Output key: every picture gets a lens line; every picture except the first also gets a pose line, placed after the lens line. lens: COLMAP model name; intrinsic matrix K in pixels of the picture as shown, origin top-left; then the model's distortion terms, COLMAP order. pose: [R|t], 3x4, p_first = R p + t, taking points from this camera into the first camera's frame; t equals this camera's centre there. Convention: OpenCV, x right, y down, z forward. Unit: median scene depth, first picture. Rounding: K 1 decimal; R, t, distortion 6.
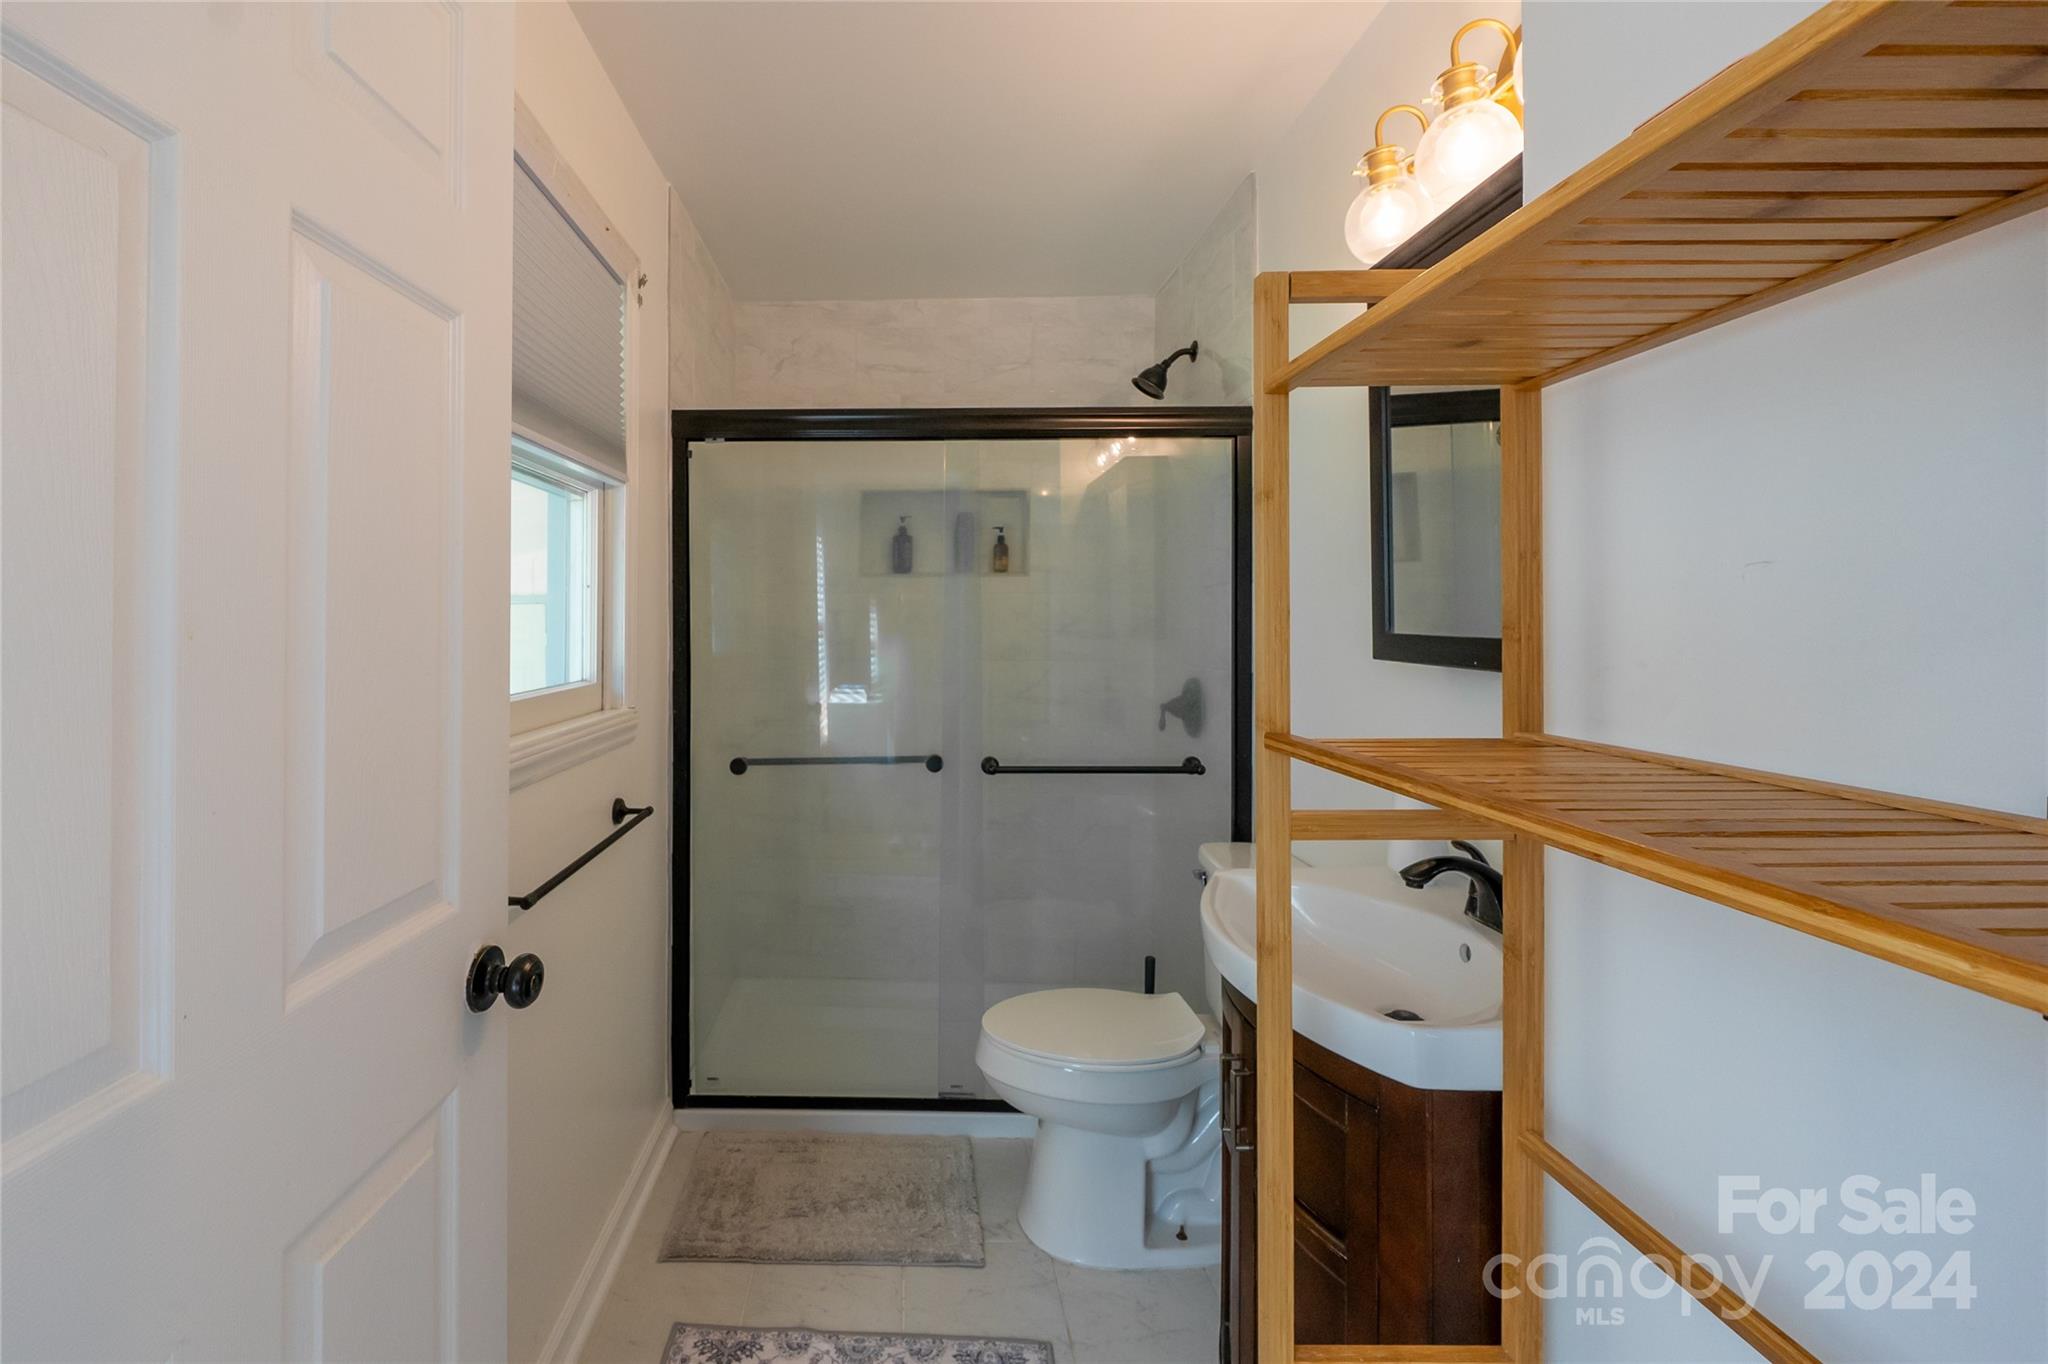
lens RADIAL K [[909.3, 0, 892.5], [0, 909.3, 613.7], [0, 0, 1]] dist [-0.002879, -0.000486]
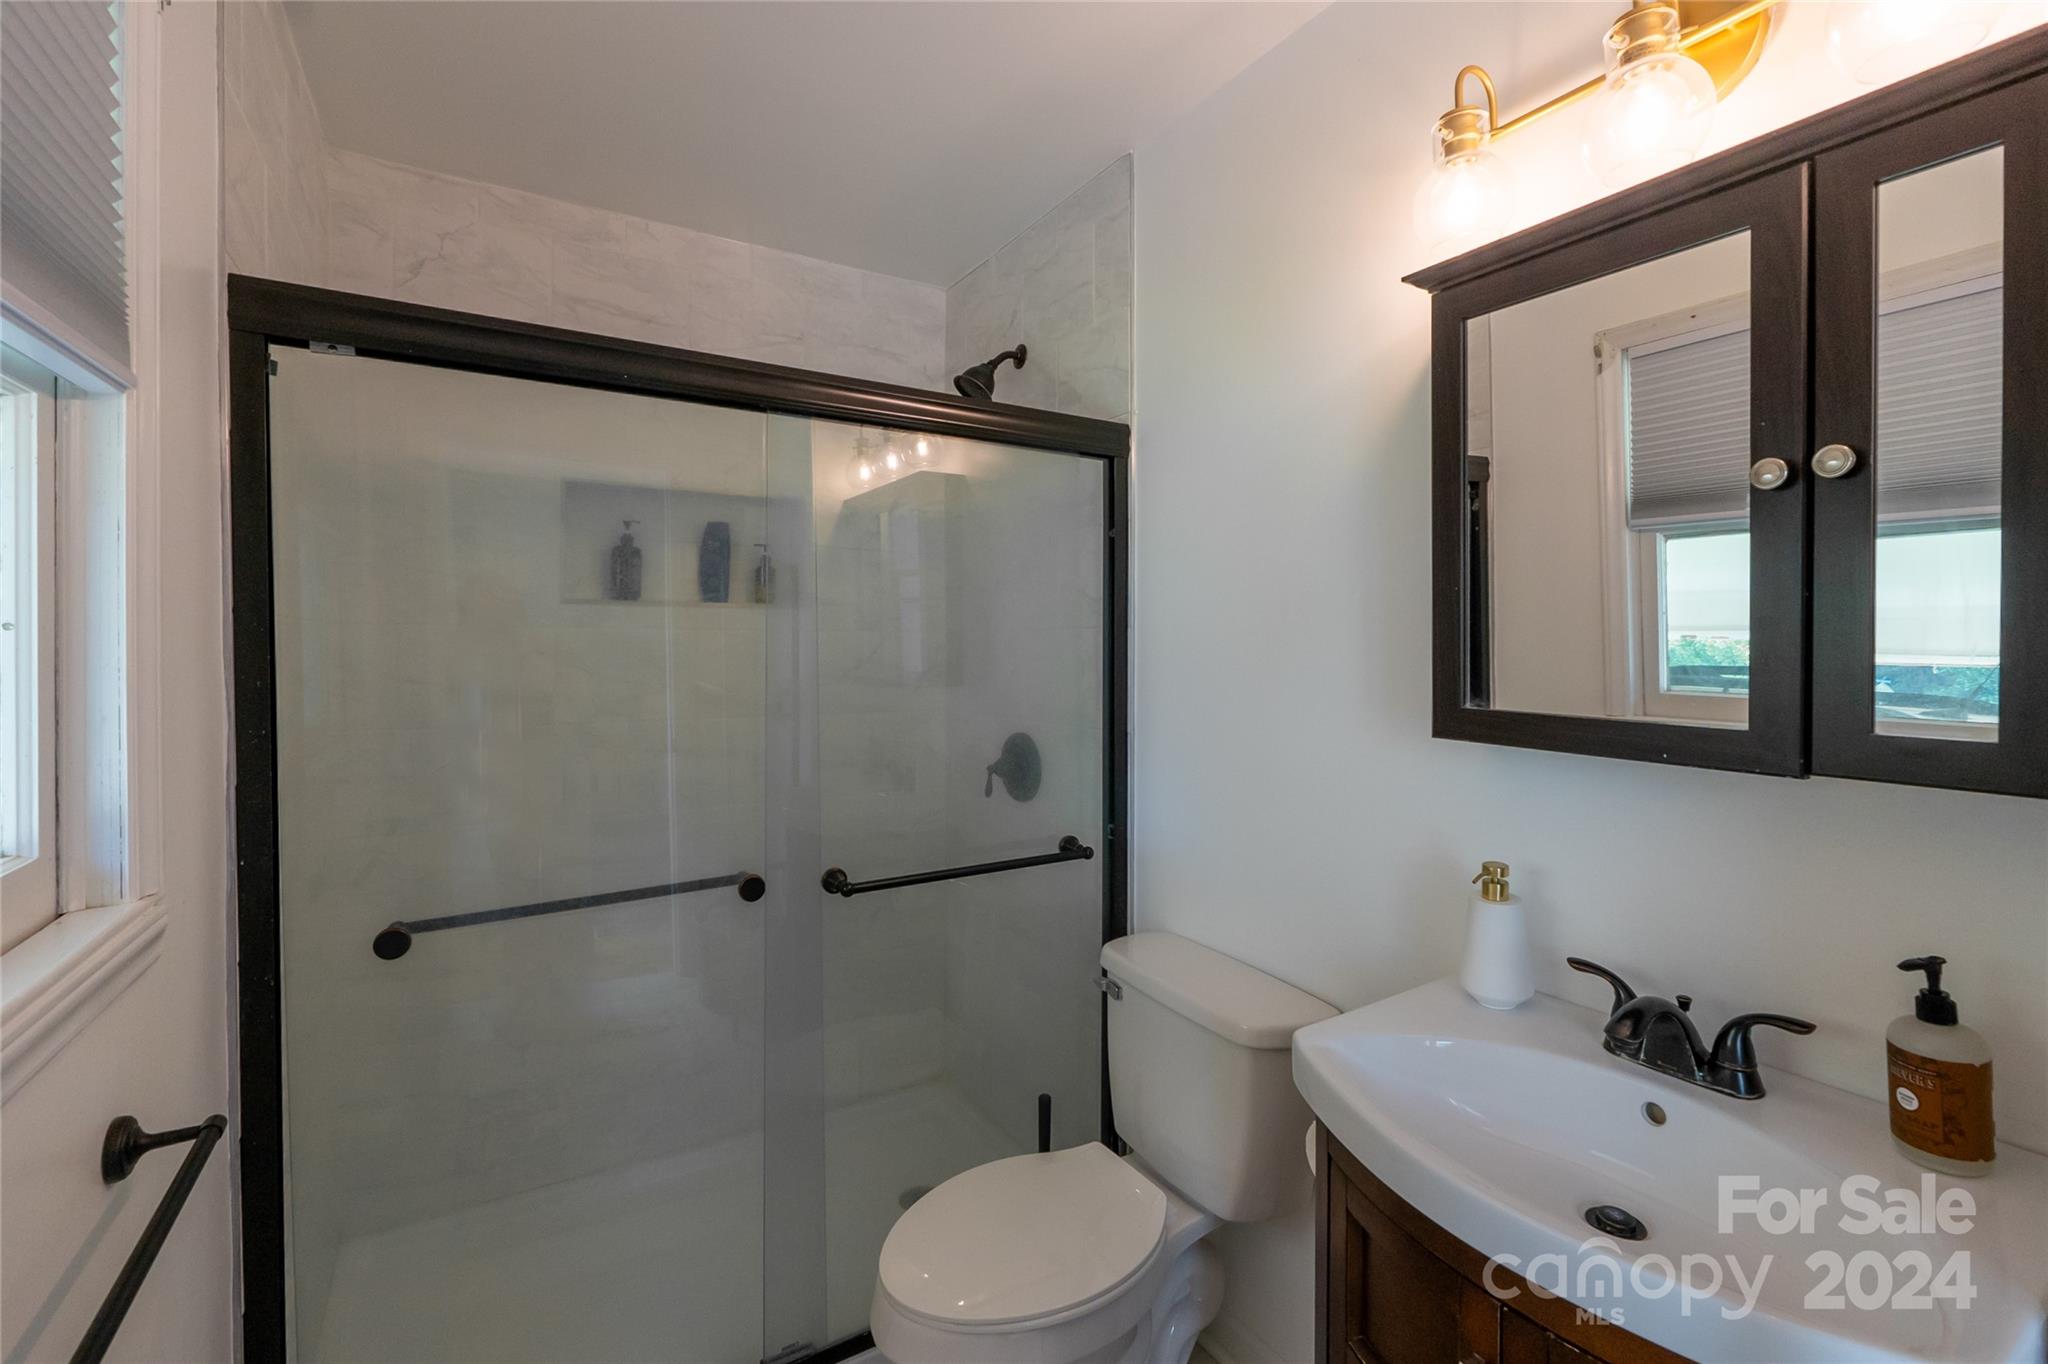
lens RADIAL K [[863.2, 0, 1027.0], [0, 863.2, 657.5], [0, 0, 1]] dist [-0.007579, 0.000633]
pose [[0.837690, -0.004852, 0.546124, -0.127974], [-0.009138, 0.999696, 0.022898, -0.023434], [-0.546069, -0.024172, 0.837391, 0.340620]]
